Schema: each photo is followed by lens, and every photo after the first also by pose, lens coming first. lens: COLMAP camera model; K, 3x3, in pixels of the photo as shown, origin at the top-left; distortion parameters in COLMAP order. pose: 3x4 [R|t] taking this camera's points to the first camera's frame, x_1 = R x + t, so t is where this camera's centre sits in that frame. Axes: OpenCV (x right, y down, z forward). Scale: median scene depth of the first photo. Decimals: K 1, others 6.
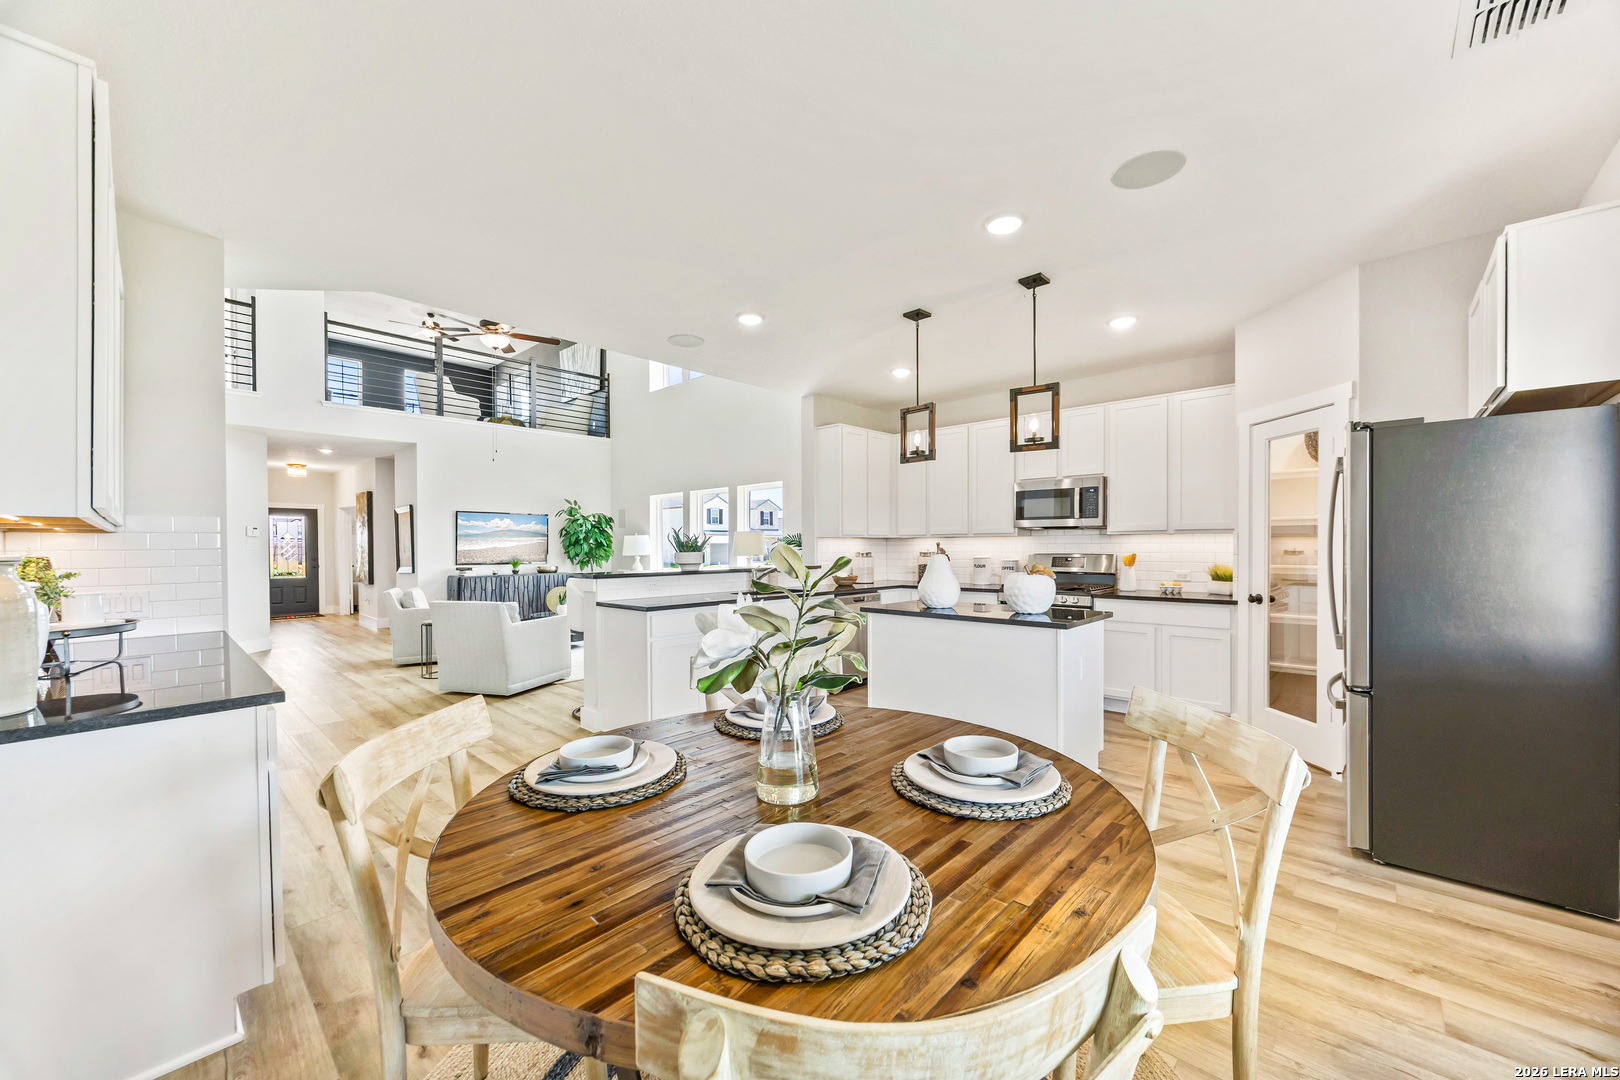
lens RADIAL K [[635.6, 0, 831.0], [0, 635.6, 547.0], [0, 0, 1]] dist [0.000118, -0.000062]
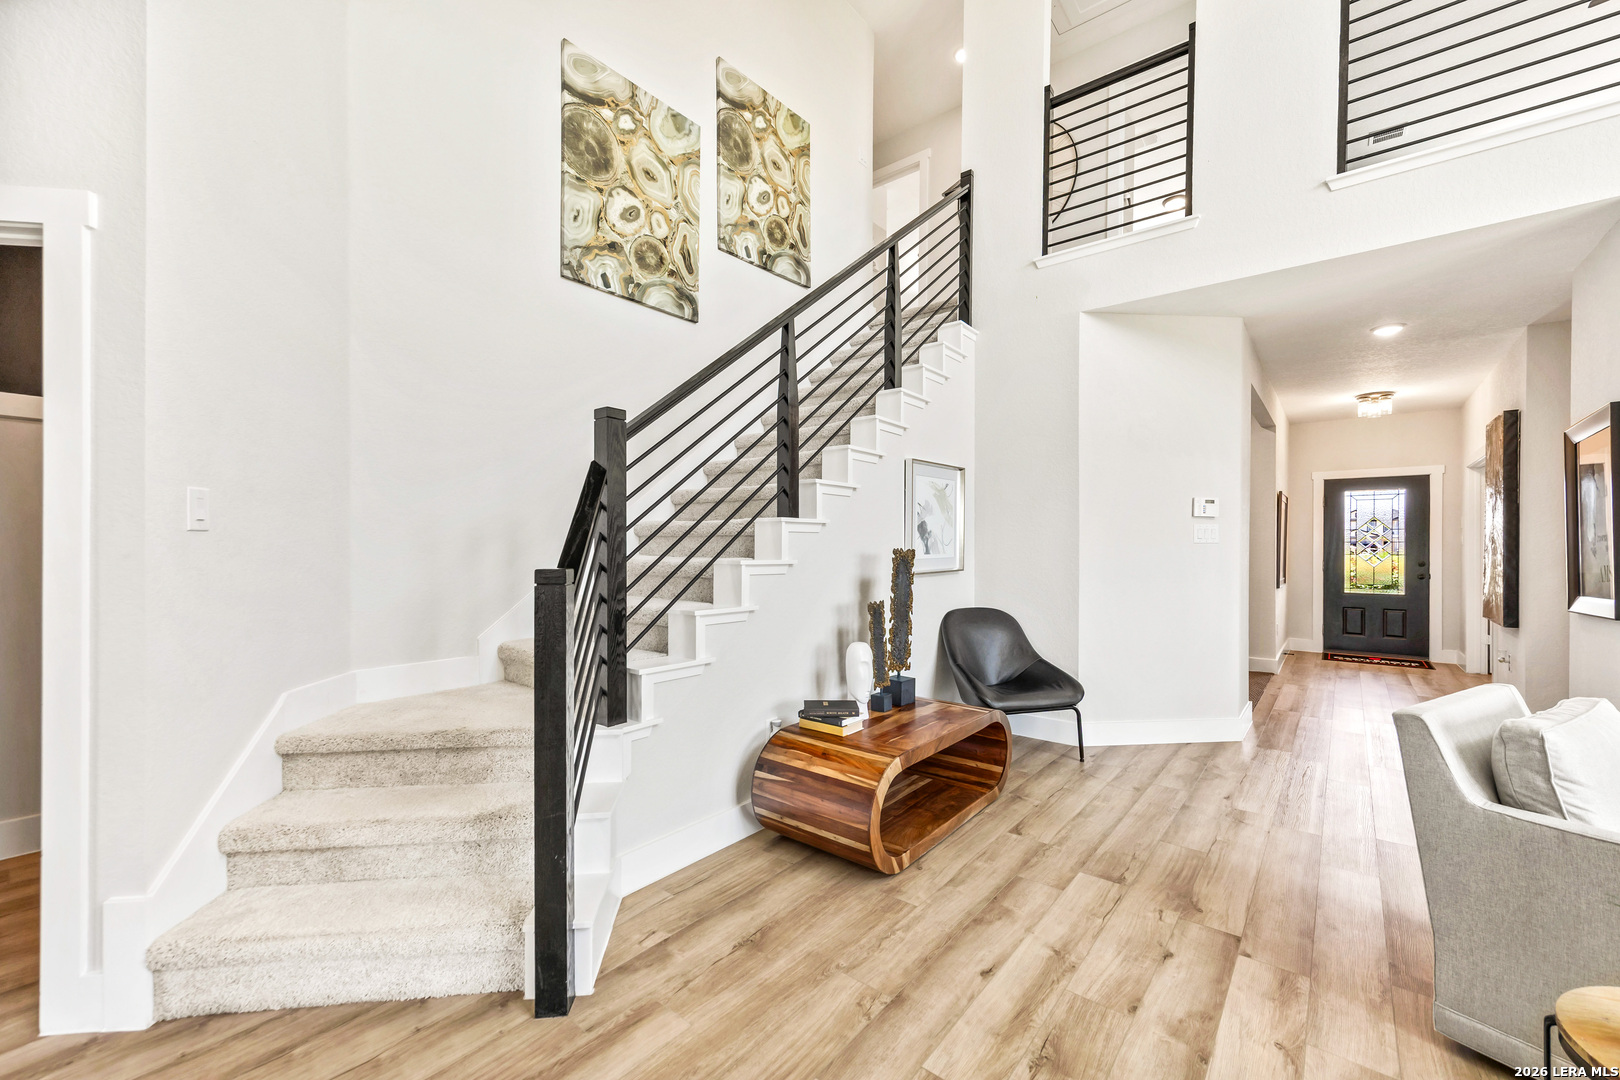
lens RADIAL K [[635.6, 0, 831.0], [0, 635.6, 547.0], [0, 0, 1]] dist [0.000118, -0.000062]
pose [[0.047787, 0.004289, -0.998848, -0.317740], [-0.006673, 0.999970, 0.003974, 0.005797], [0.998835, 0.006476, 0.047814, 0.518617]]
